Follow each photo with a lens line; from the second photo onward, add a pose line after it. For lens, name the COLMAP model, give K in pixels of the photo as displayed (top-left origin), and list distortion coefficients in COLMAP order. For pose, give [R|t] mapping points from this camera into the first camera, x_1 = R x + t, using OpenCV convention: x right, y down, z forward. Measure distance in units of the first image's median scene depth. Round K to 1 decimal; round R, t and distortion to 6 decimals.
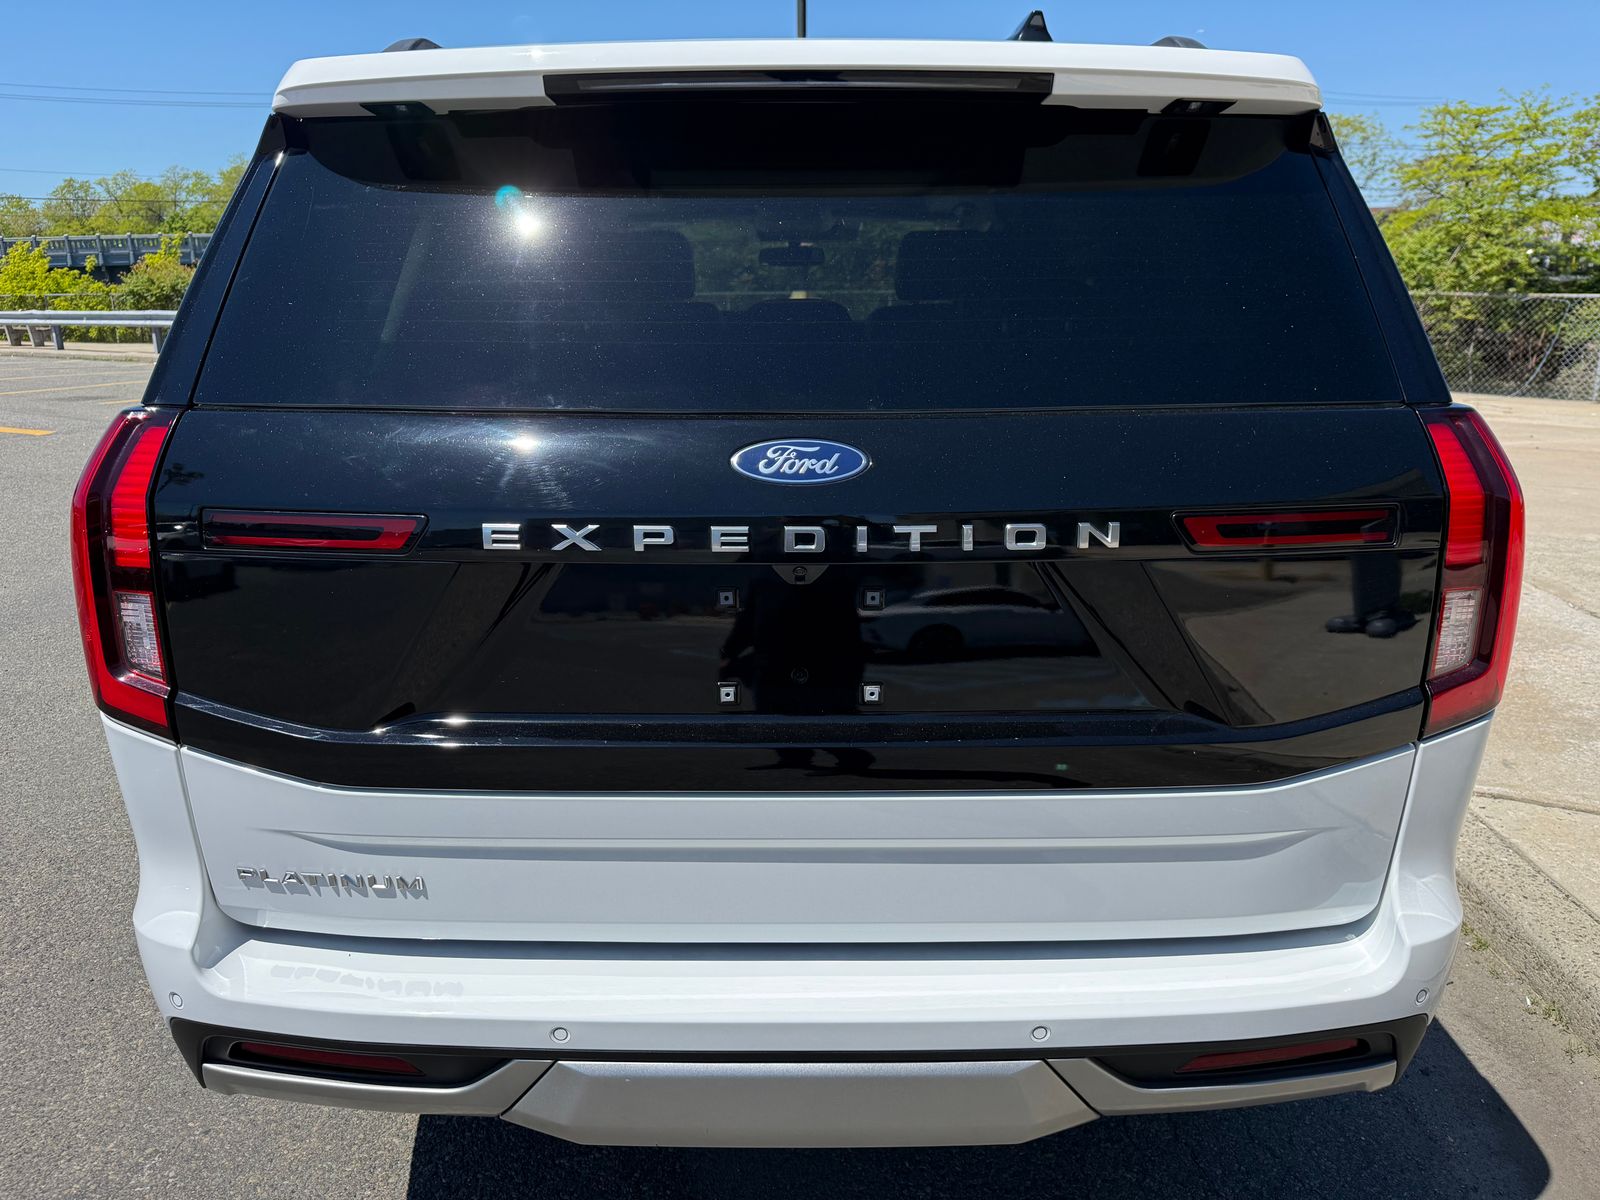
lens RADIAL K [[1144.4, 0, 794.4], [0, 1144.4, 597.1], [0, 0, 1]] dist [0.015322, -0.027178]
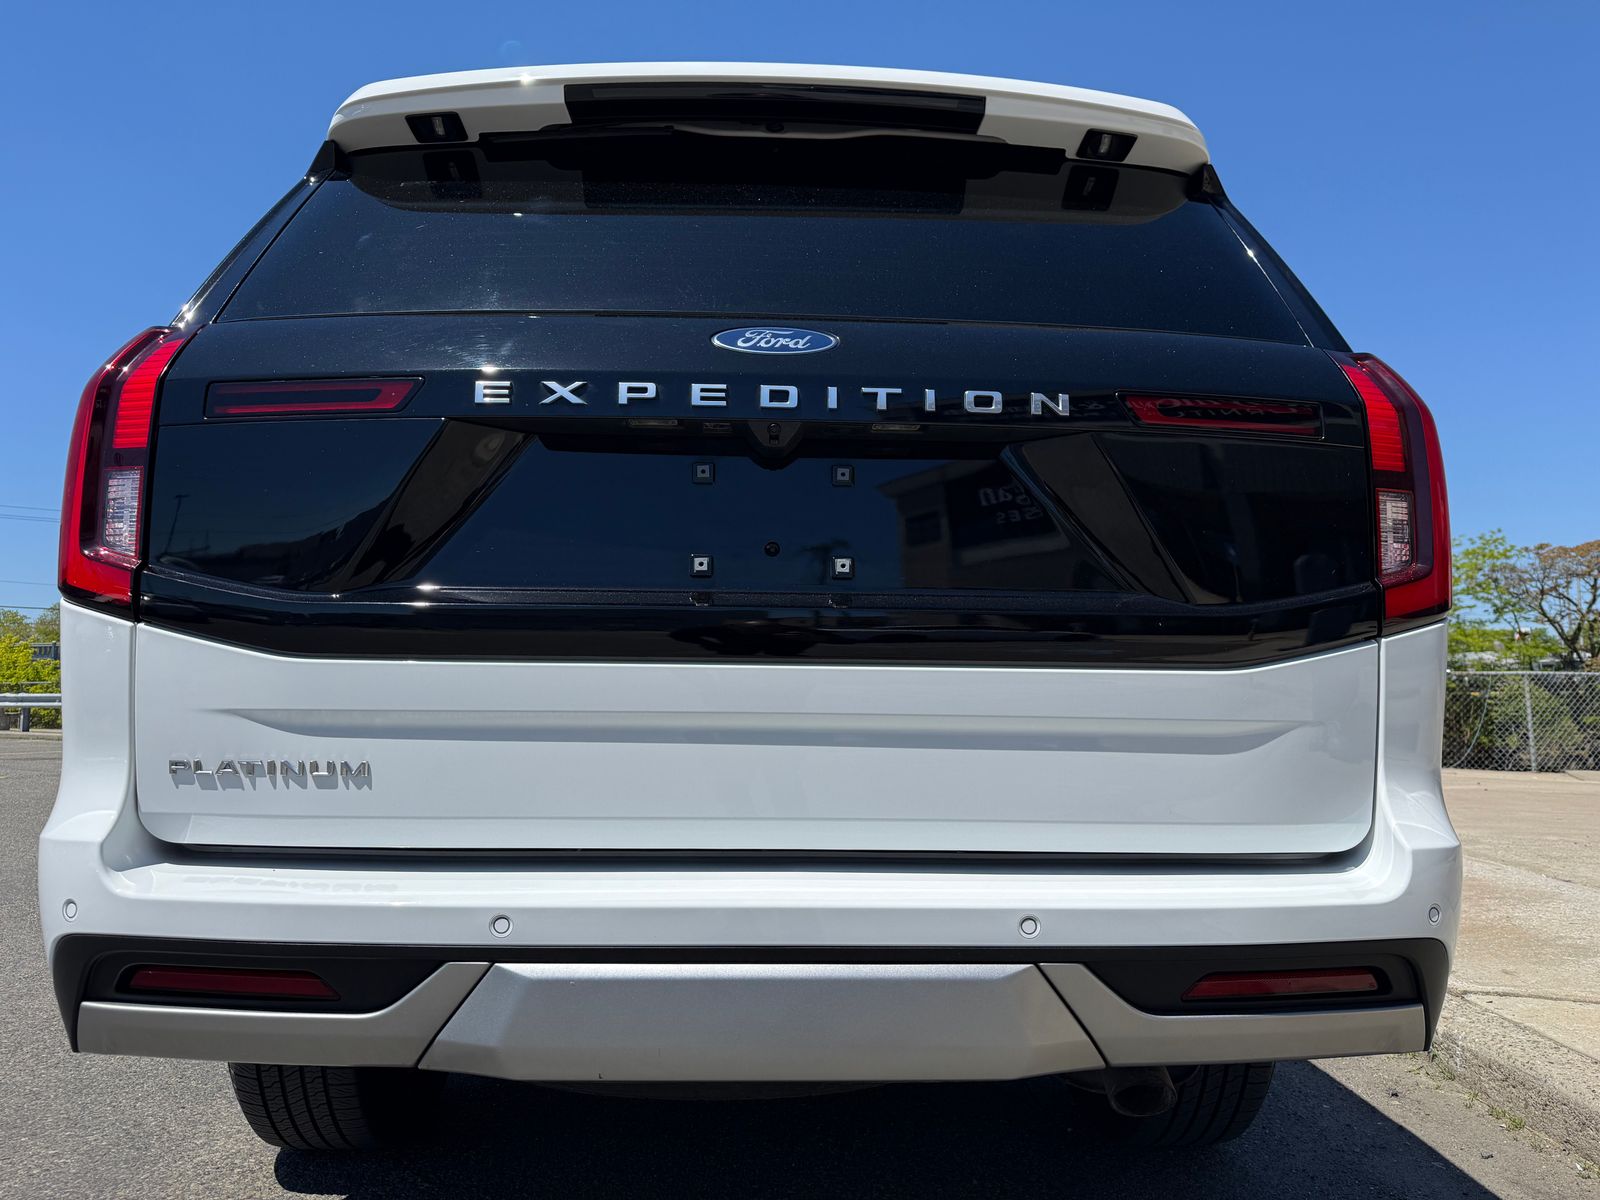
lens RADIAL K [[1144.2, 0, 804.2], [0, 1144.2, 599.9], [0, 0, 1]] dist [-0.001271, -0.005925]
pose [[0.999226, 0.014511, 0.036568, -0.003361], [-0.000315, 0.932419, -0.361379, 0.465401], [-0.039341, 0.361088, 0.931702, 0.063082]]
